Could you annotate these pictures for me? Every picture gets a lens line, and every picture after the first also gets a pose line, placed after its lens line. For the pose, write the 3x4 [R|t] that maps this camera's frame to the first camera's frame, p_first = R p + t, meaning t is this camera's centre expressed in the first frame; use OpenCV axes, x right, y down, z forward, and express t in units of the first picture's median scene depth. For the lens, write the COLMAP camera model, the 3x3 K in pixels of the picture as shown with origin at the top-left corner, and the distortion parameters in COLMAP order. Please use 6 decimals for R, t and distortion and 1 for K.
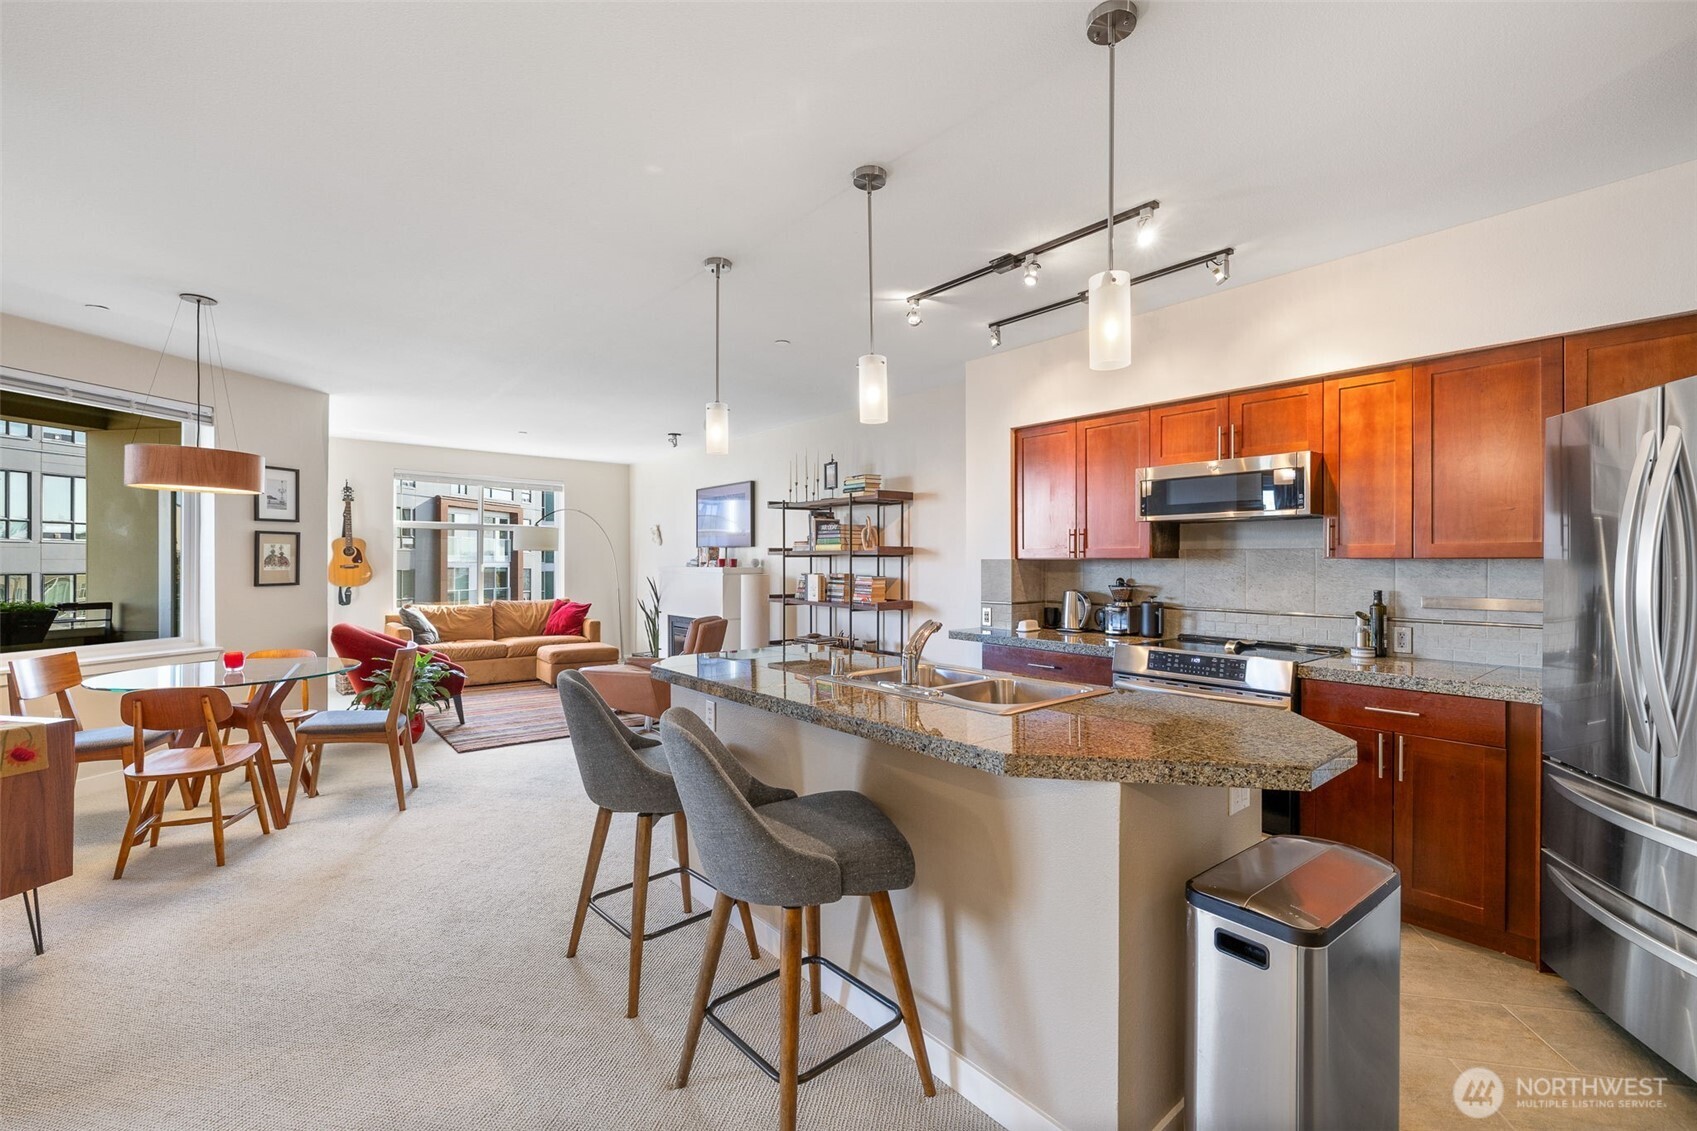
lens RADIAL K [[751.2, 0, 847.2], [0, 751.2, 562.3], [0, 0, 1]] dist [-0.001721, -0.000087]
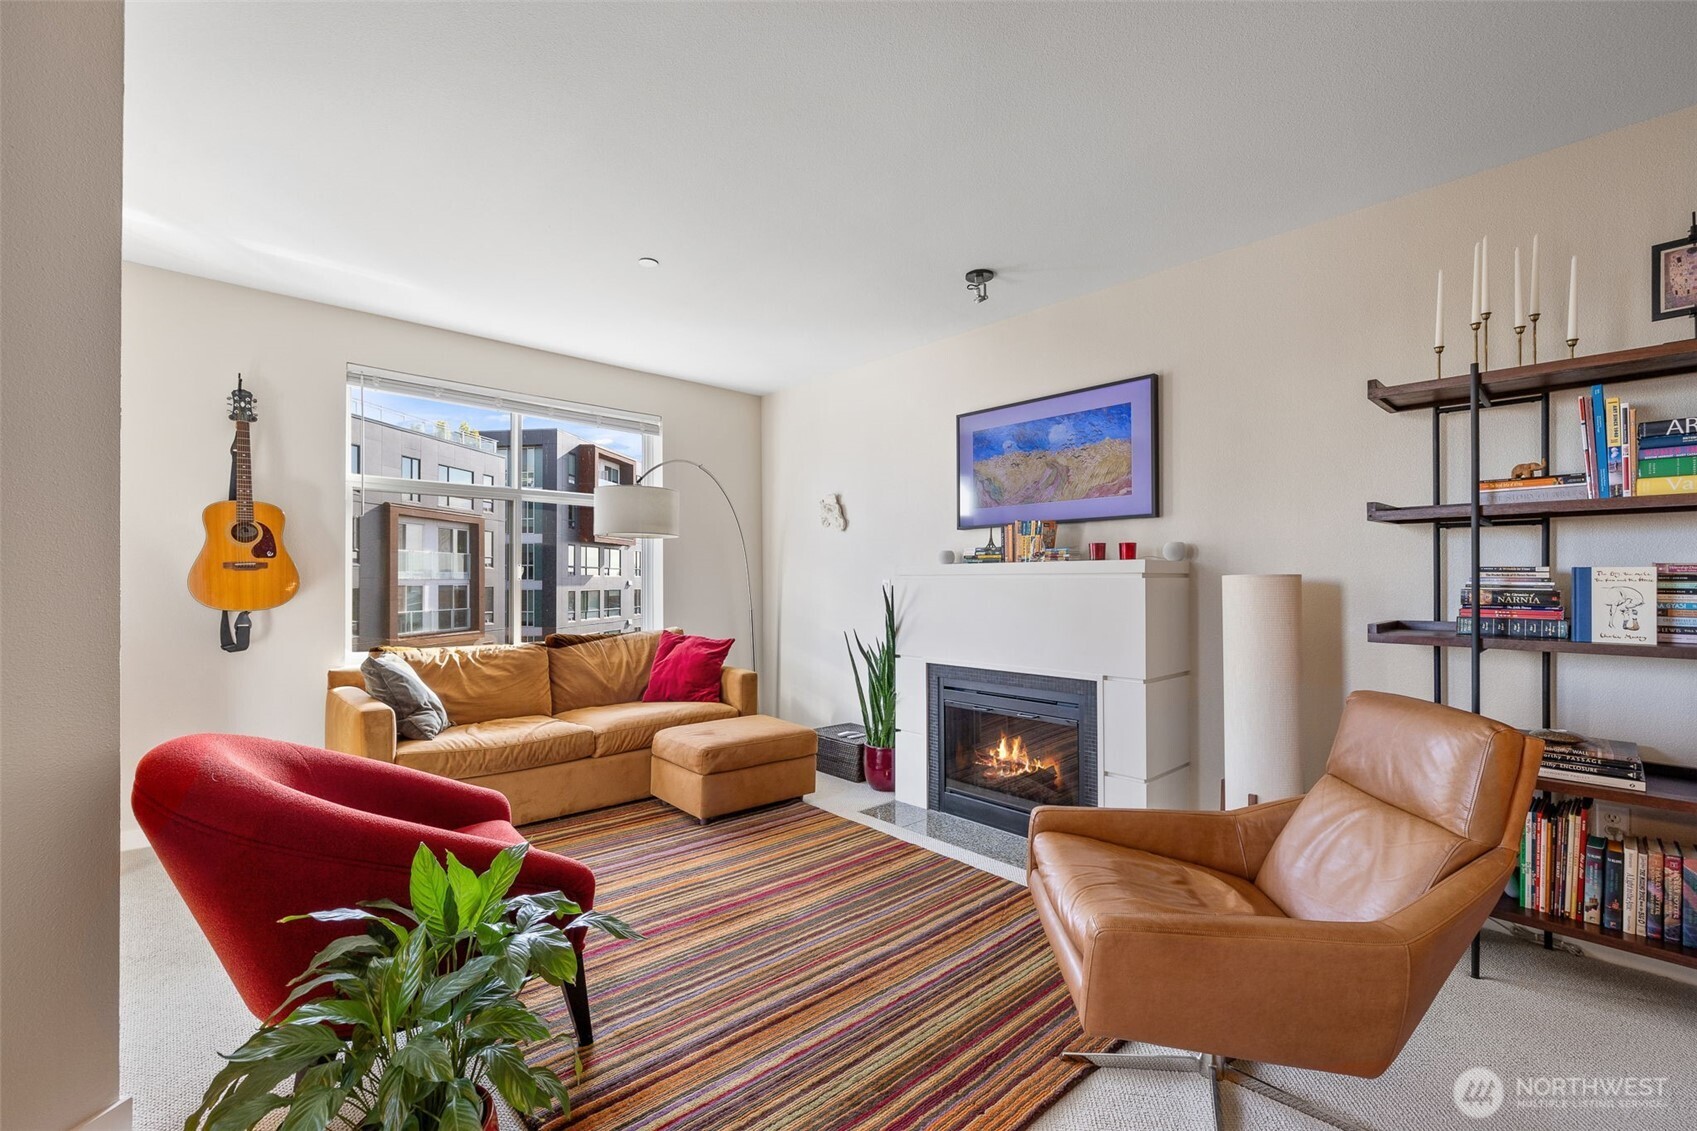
lens RADIAL K [[751.2, 0, 849.7], [0, 751.2, 575.9], [0, 0, 1]] dist [-0.001721, -0.000087]
pose [[0.998200, -0.004560, 0.059803, -0.318157], [0.004879, 0.999975, -0.005191, 0.015522], [-0.059778, 0.005474, 0.998197, 0.512598]]
